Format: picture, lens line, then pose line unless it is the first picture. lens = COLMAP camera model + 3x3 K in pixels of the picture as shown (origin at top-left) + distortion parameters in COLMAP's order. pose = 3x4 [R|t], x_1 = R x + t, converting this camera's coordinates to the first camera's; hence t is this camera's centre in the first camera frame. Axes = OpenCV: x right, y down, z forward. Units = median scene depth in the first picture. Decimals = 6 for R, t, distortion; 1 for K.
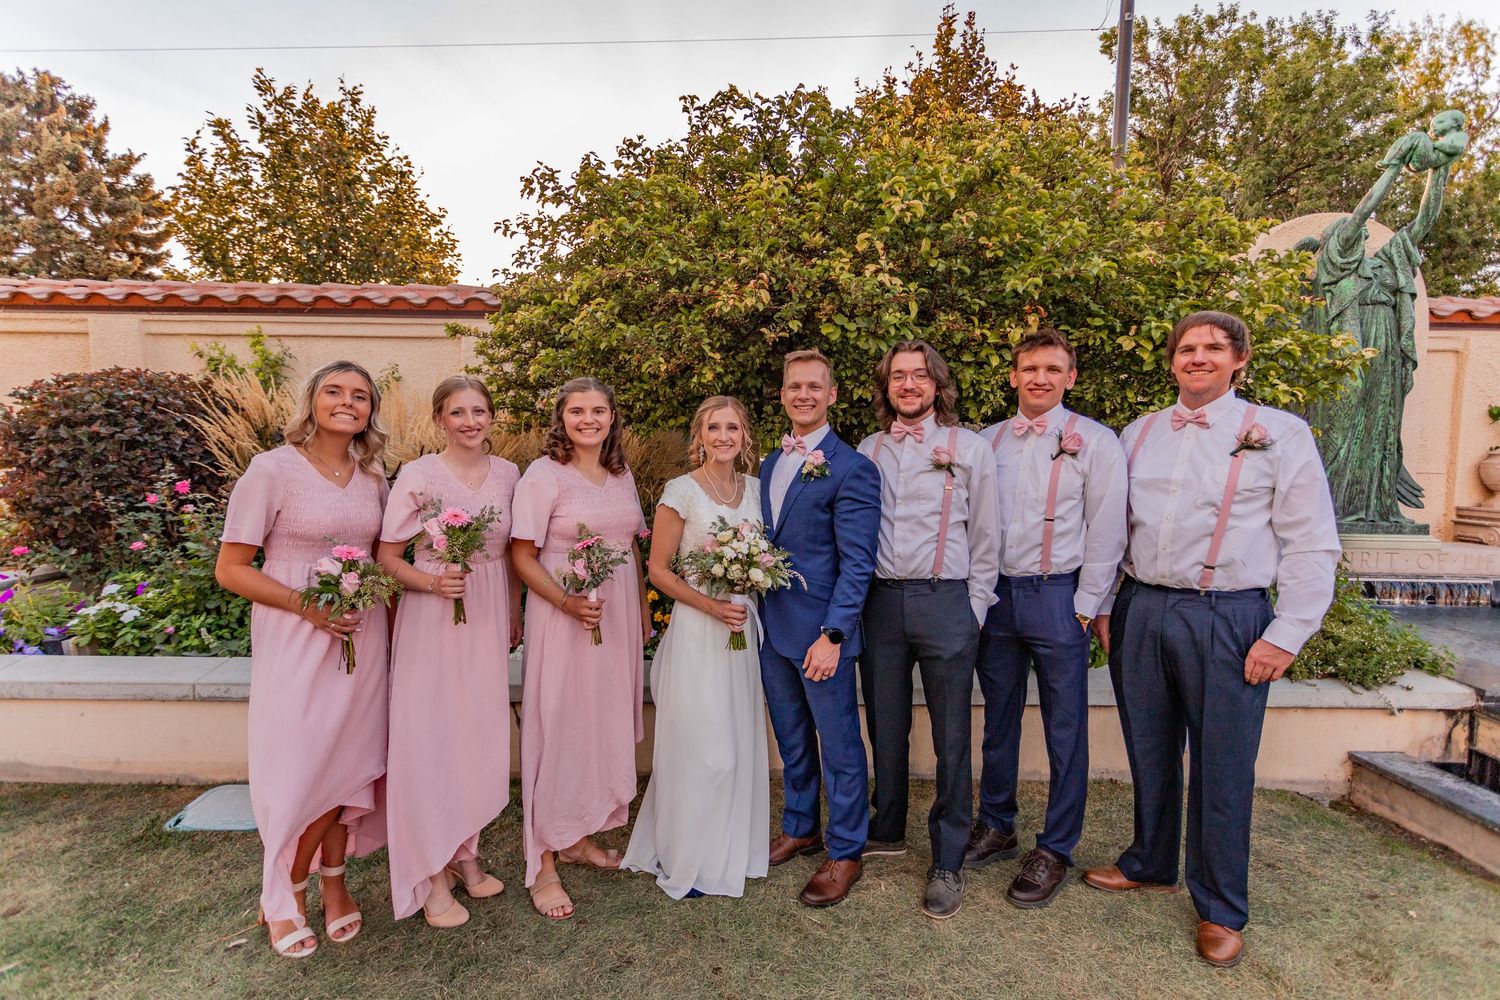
lens RADIAL K [[713.5, 0, 751.5], [0, 713.5, 519.5], [0, 0, 1]] dist [0.000863, -0.000943]
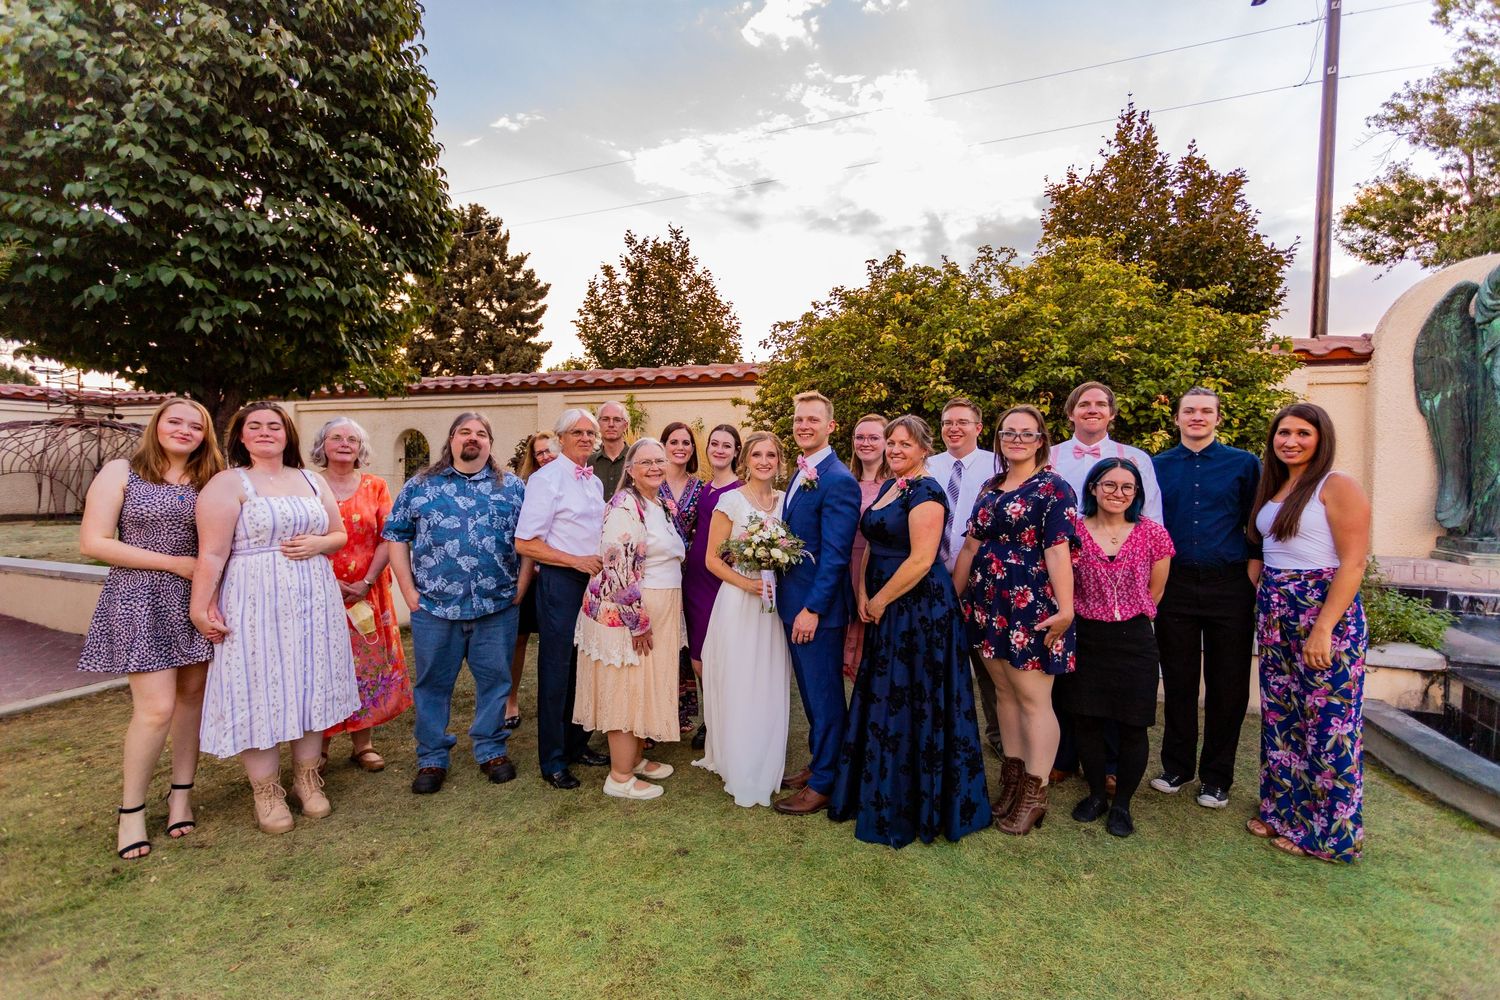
lens RADIAL K [[713.5, 0, 751.5], [0, 713.5, 519.5], [0, 0, 1]] dist [0.000863, -0.000943]
pose [[0.933202, 0.026777, -0.358353, 0.140920], [-0.039257, 0.998848, -0.027594, 0.035846], [0.357201, 0.039818, 0.933178, -0.338743]]
